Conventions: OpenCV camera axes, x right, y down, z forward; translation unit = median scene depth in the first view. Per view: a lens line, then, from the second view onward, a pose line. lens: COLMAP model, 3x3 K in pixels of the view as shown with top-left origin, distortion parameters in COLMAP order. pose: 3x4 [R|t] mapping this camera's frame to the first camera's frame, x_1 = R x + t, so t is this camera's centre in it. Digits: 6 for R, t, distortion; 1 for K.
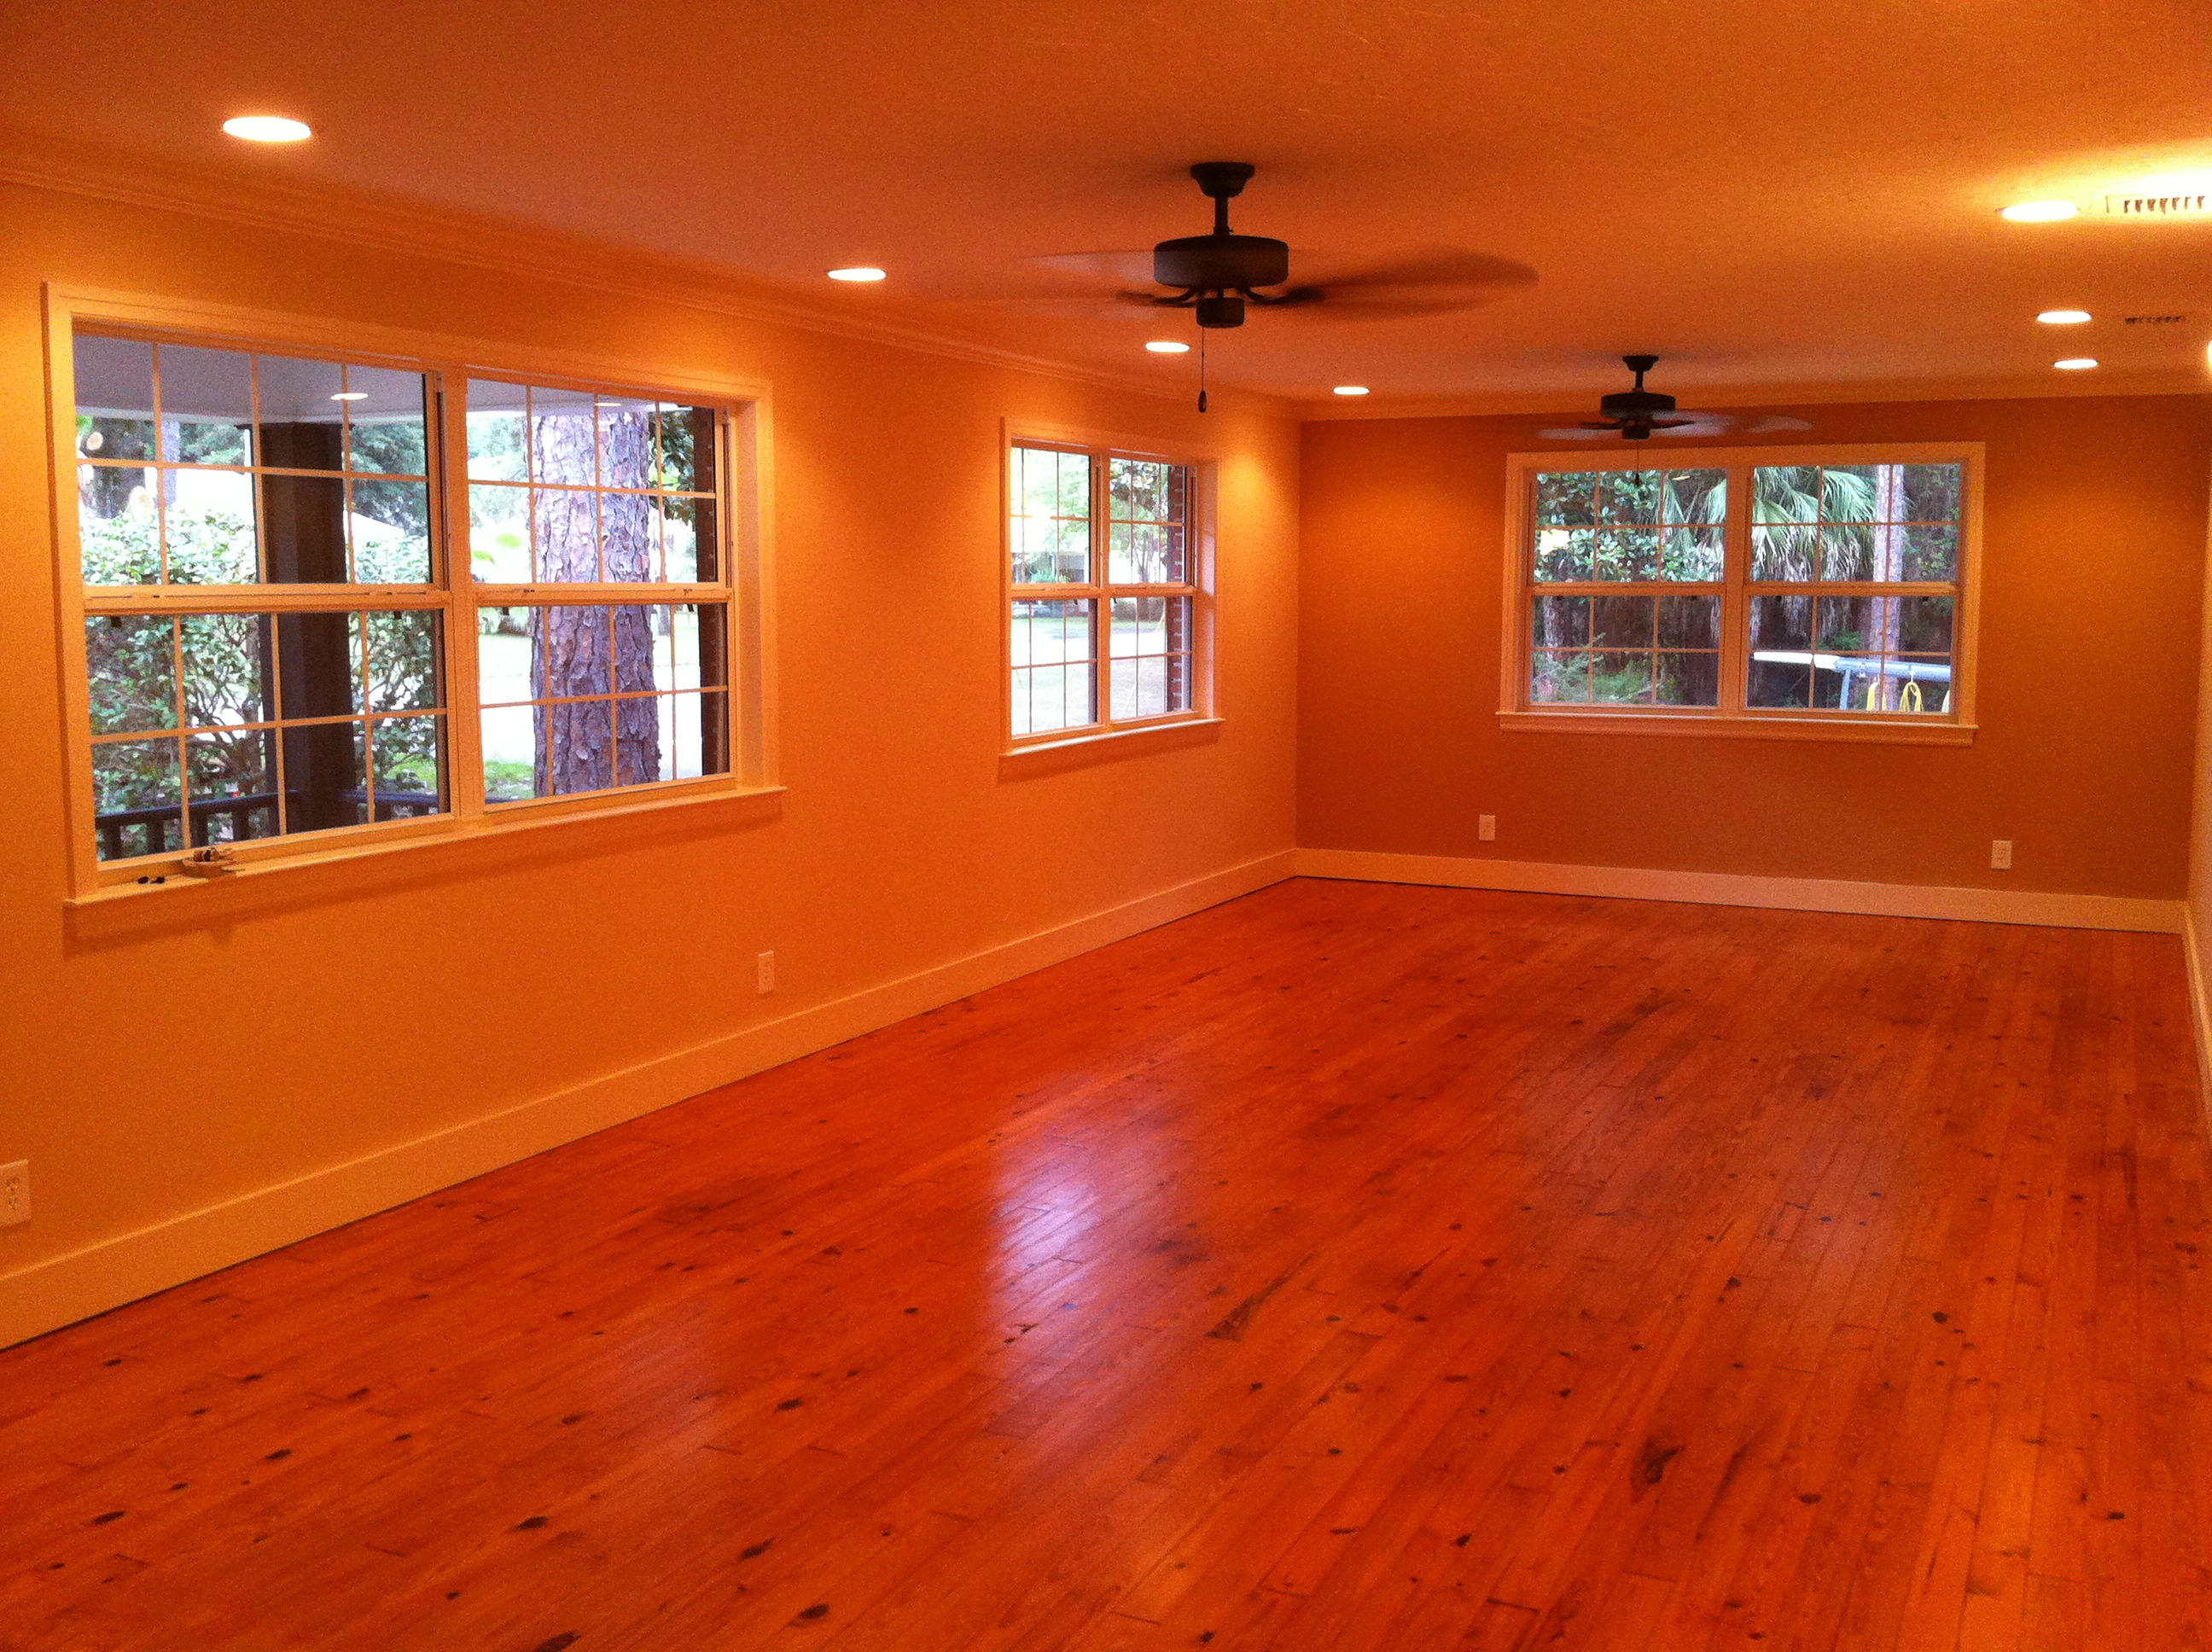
lens RADIAL K [[2160.5, 0, 1106.0], [0, 2160.5, 826.0], [0, 0, 1]] dist [0.129252, -0.444791]
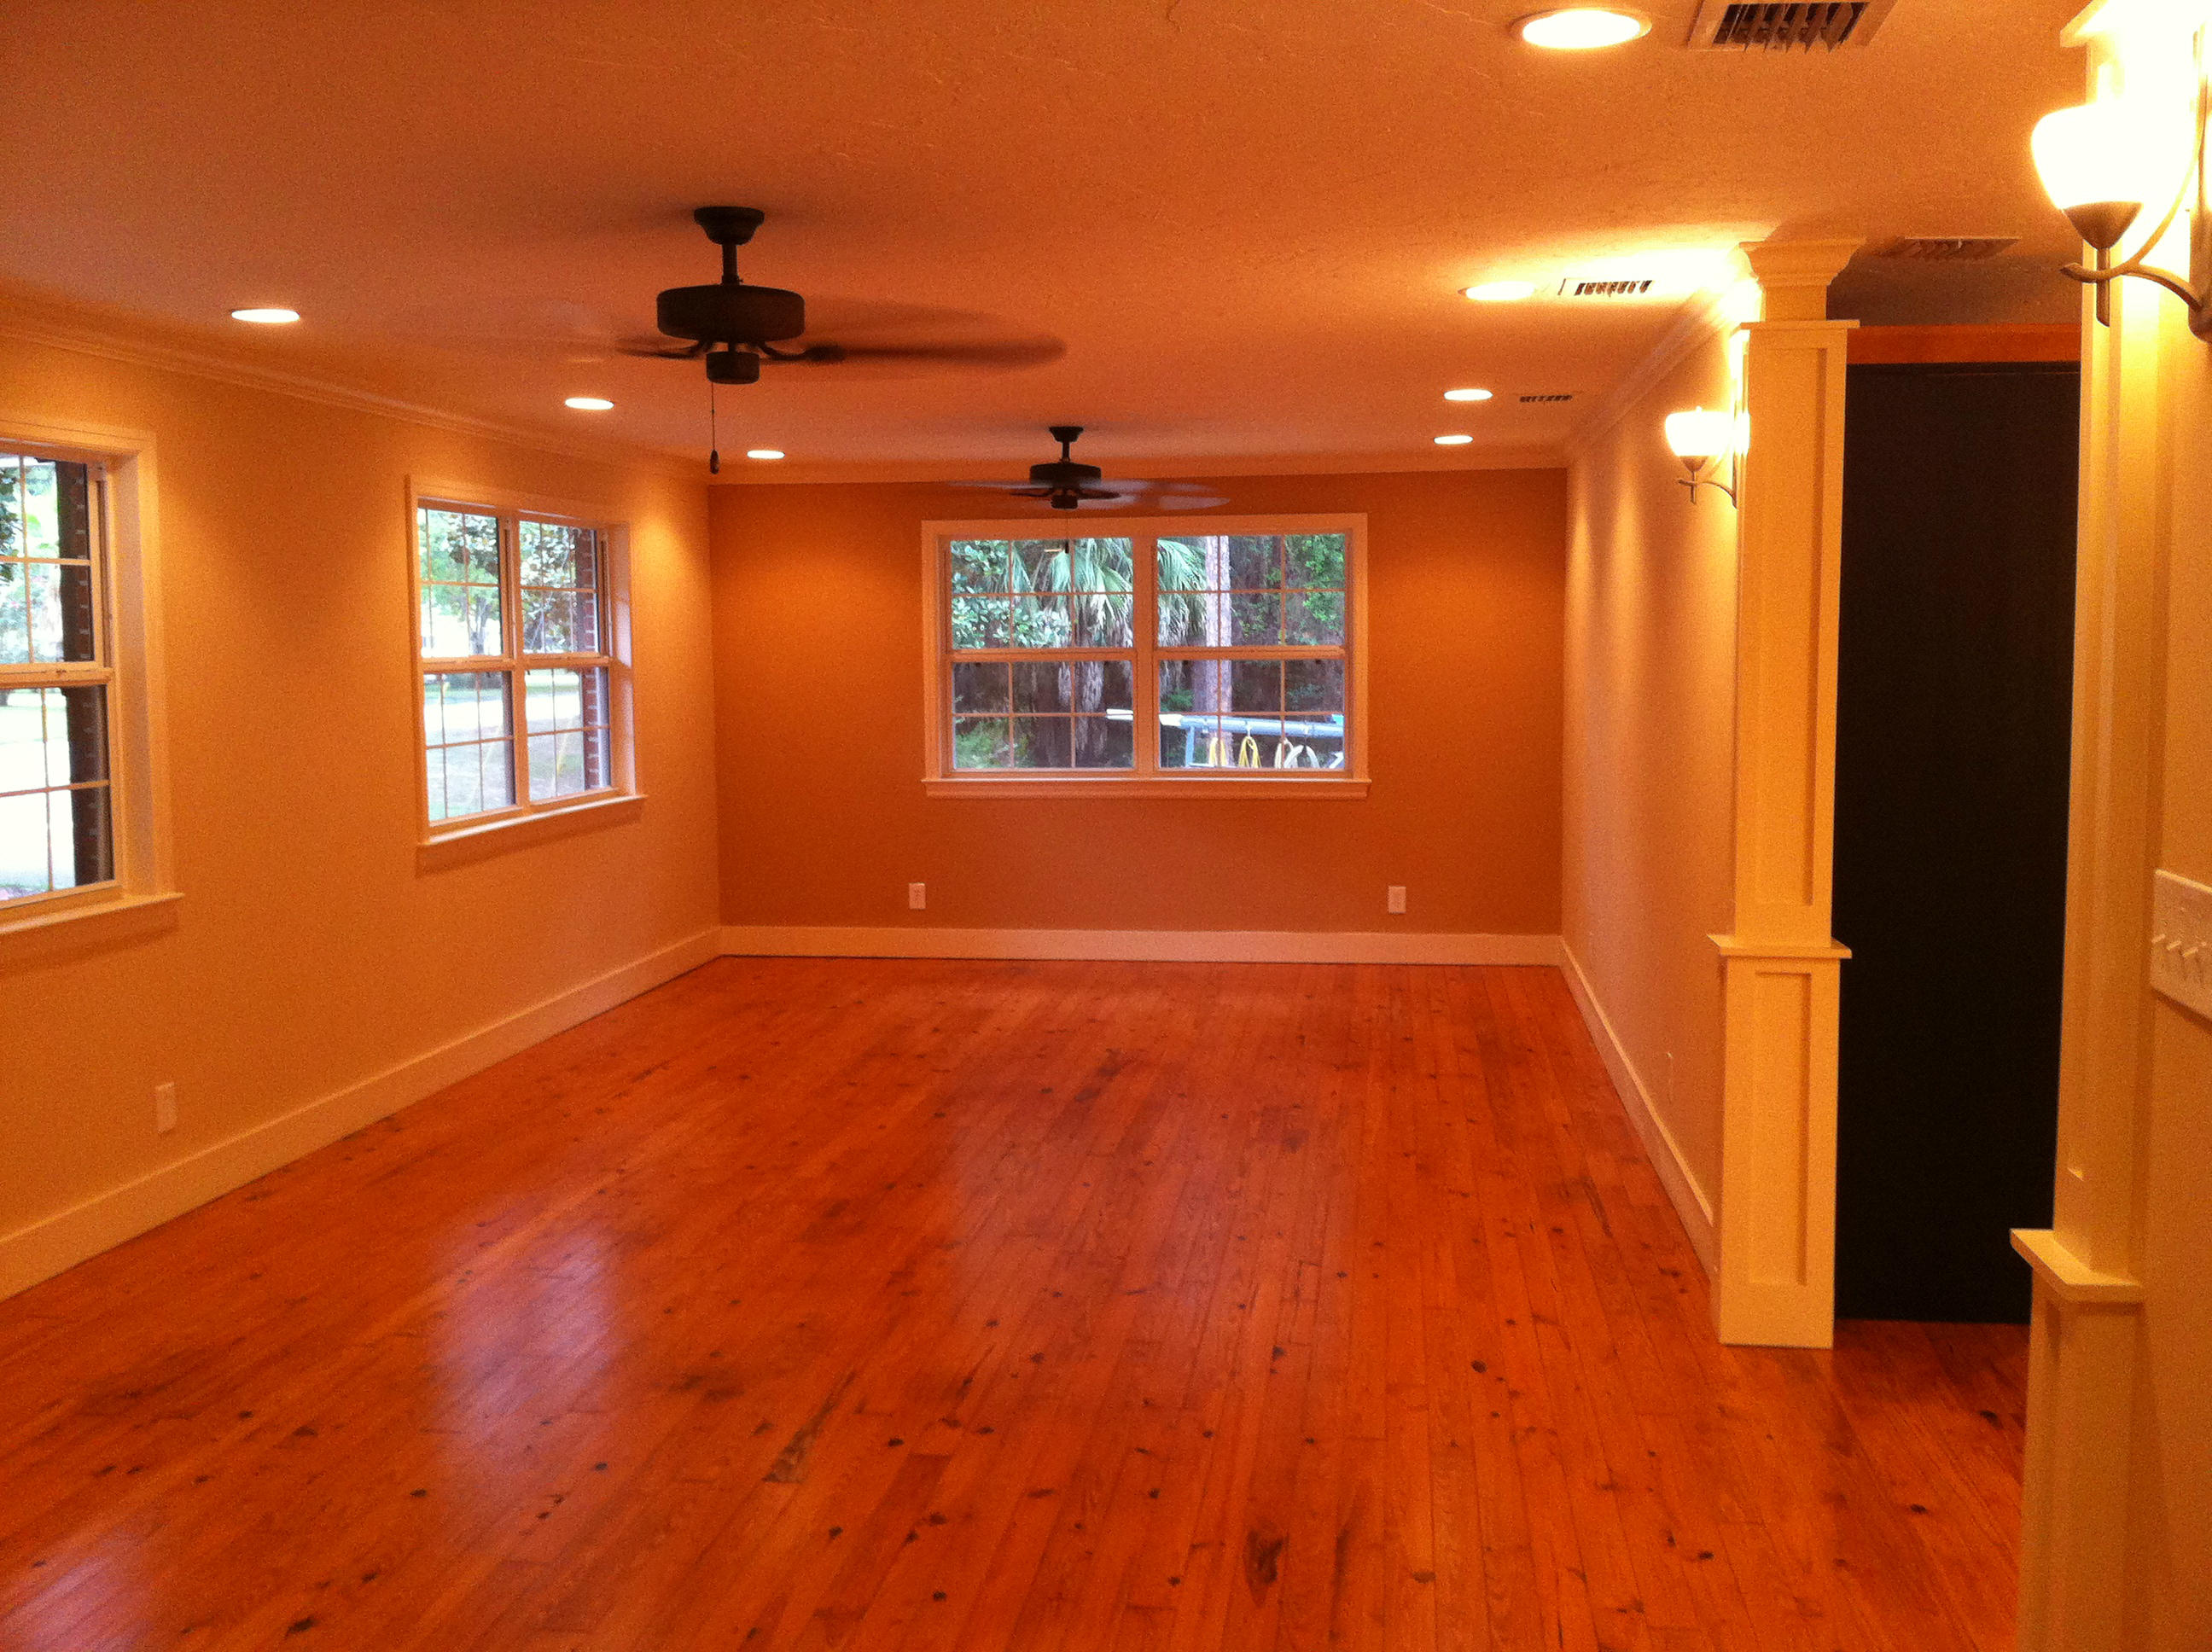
lens RADIAL K [[2150.8, 0, 1118.8], [0, 2150.8, 825.1], [0, 0, 1]] dist [0.102808, -0.304915]
pose [[0.952364, -0.036802, 0.302736, -0.056305], [0.045583, 0.998718, -0.021990, -0.009809], [-0.301539, 0.034742, 0.952821, 0.056398]]
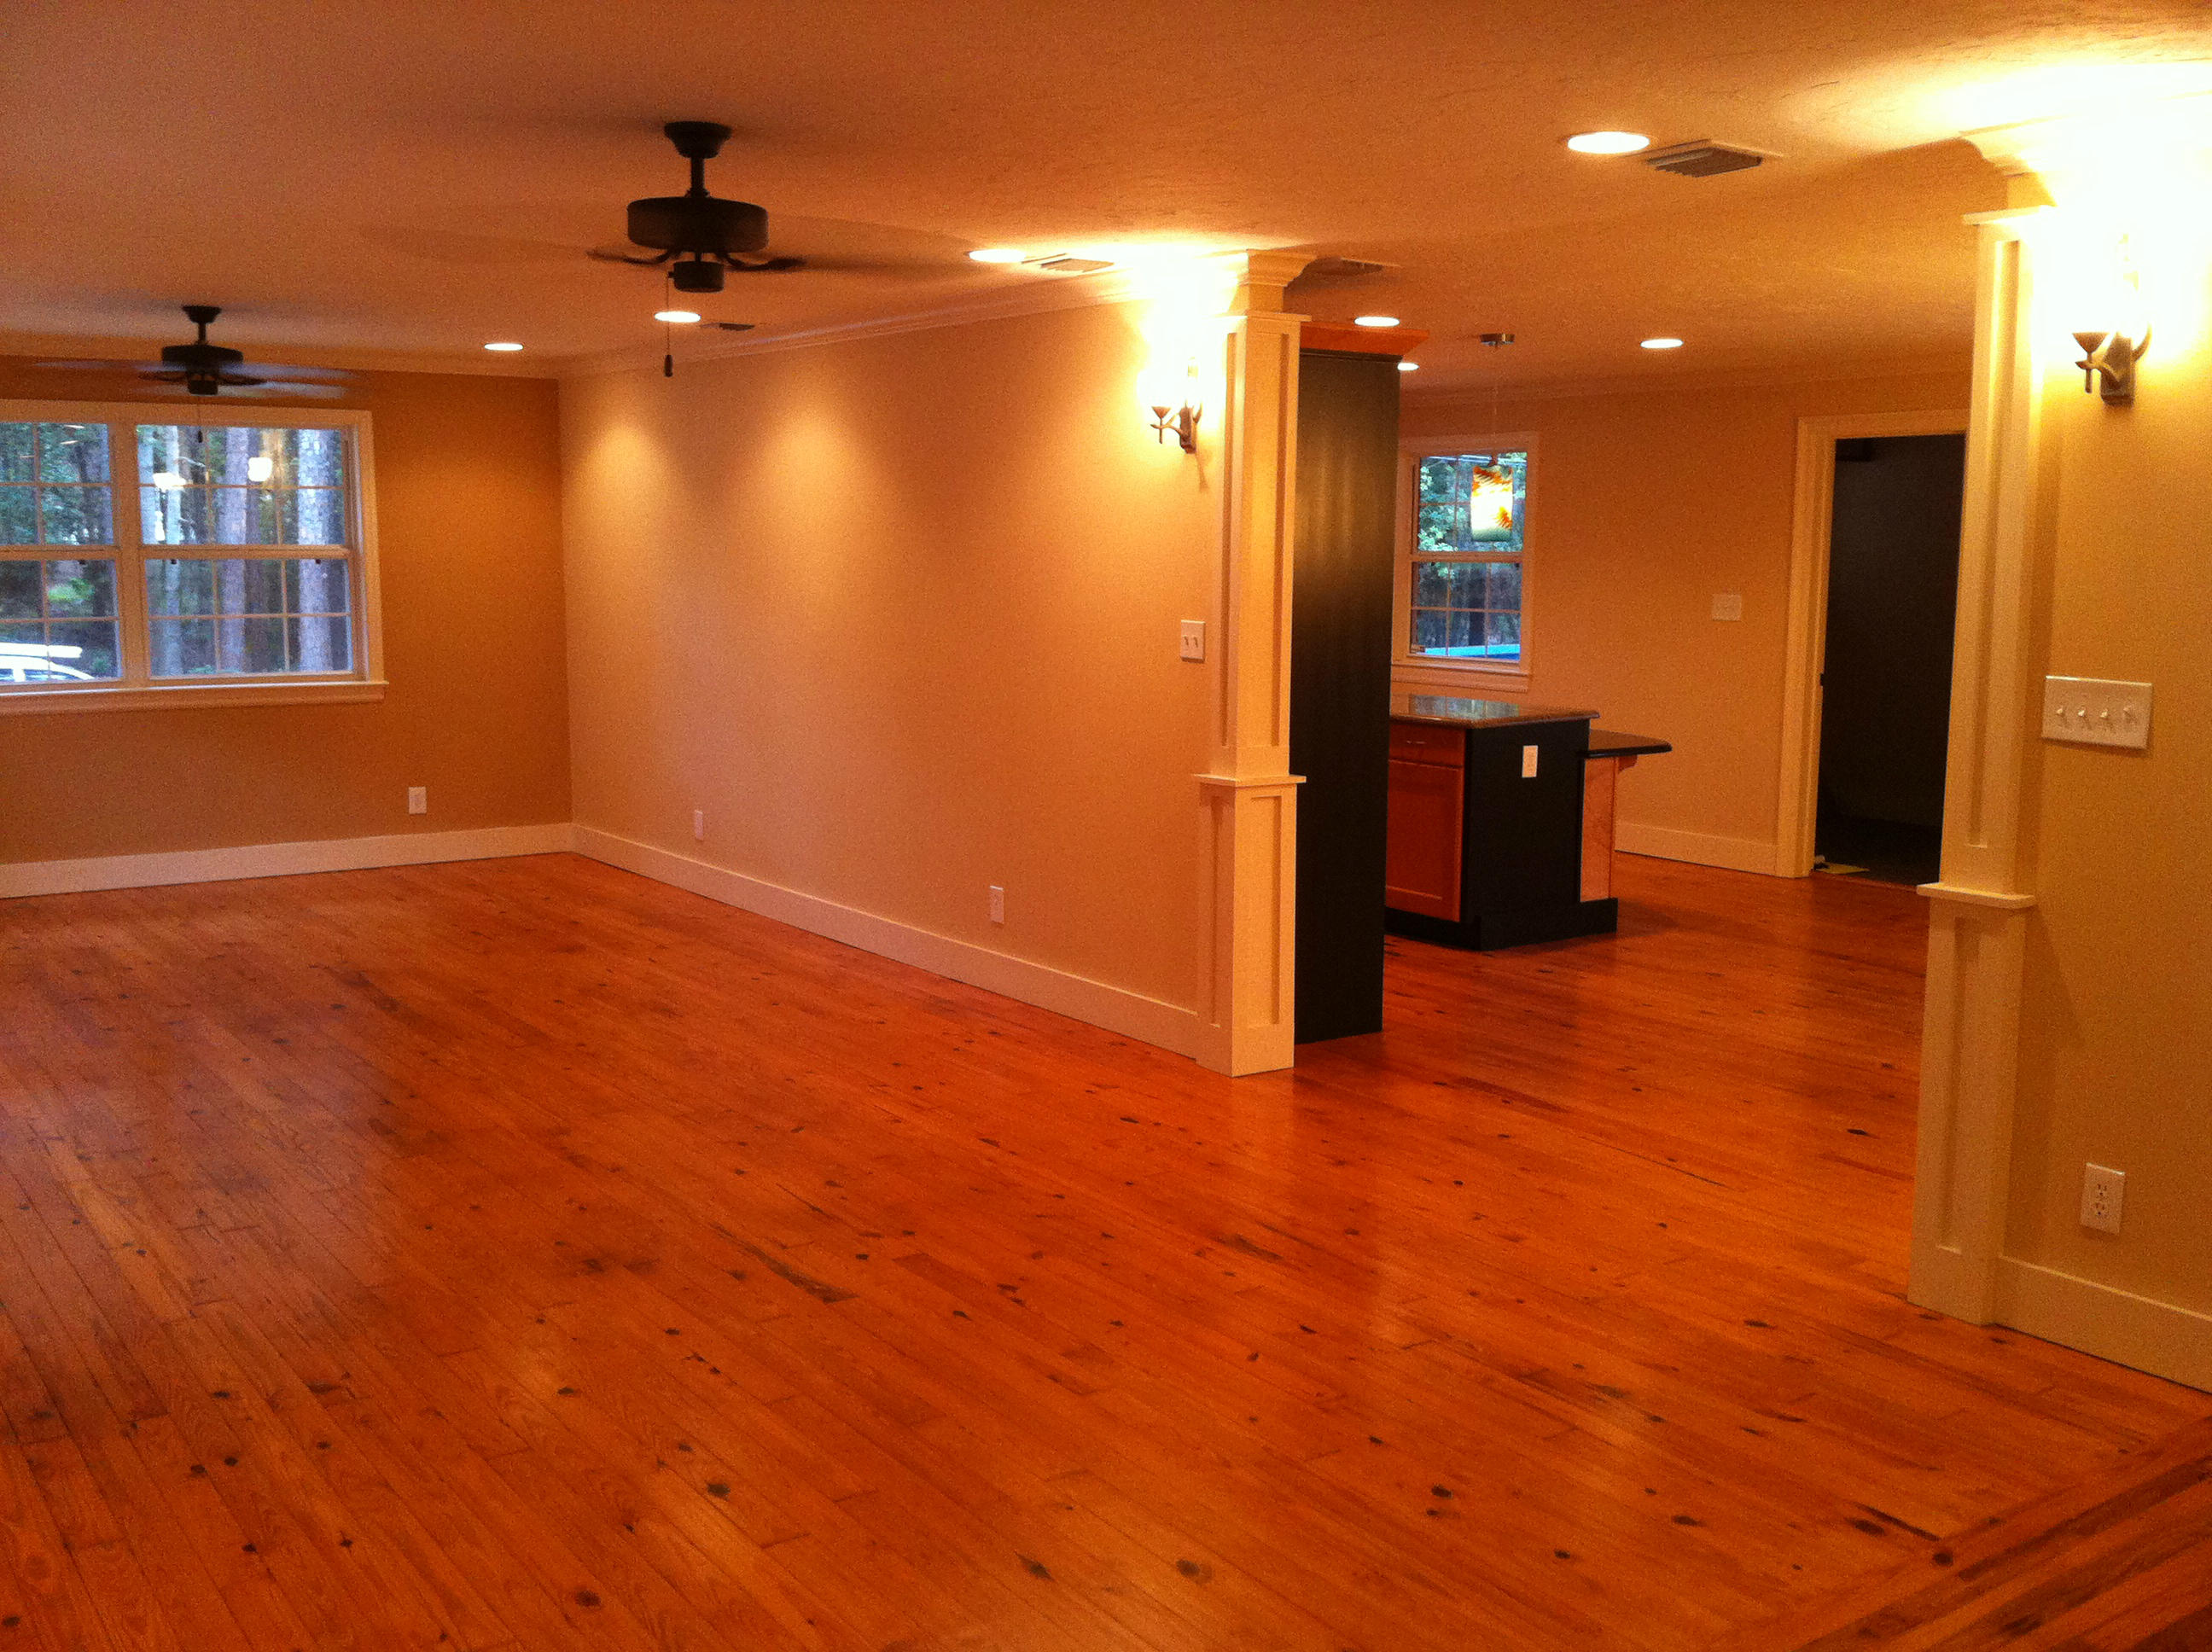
lens RADIAL K [[2127.3, 0, 1139.1], [0, 2127.3, 824.9], [0, 0, 1]] dist [0.147521, -0.402323]
pose [[0.481733, -0.114781, 0.868768, -0.525721], [0.096022, 0.992329, 0.077862, -0.036182], [-0.871041, 0.045912, 0.489060, 0.271551]]
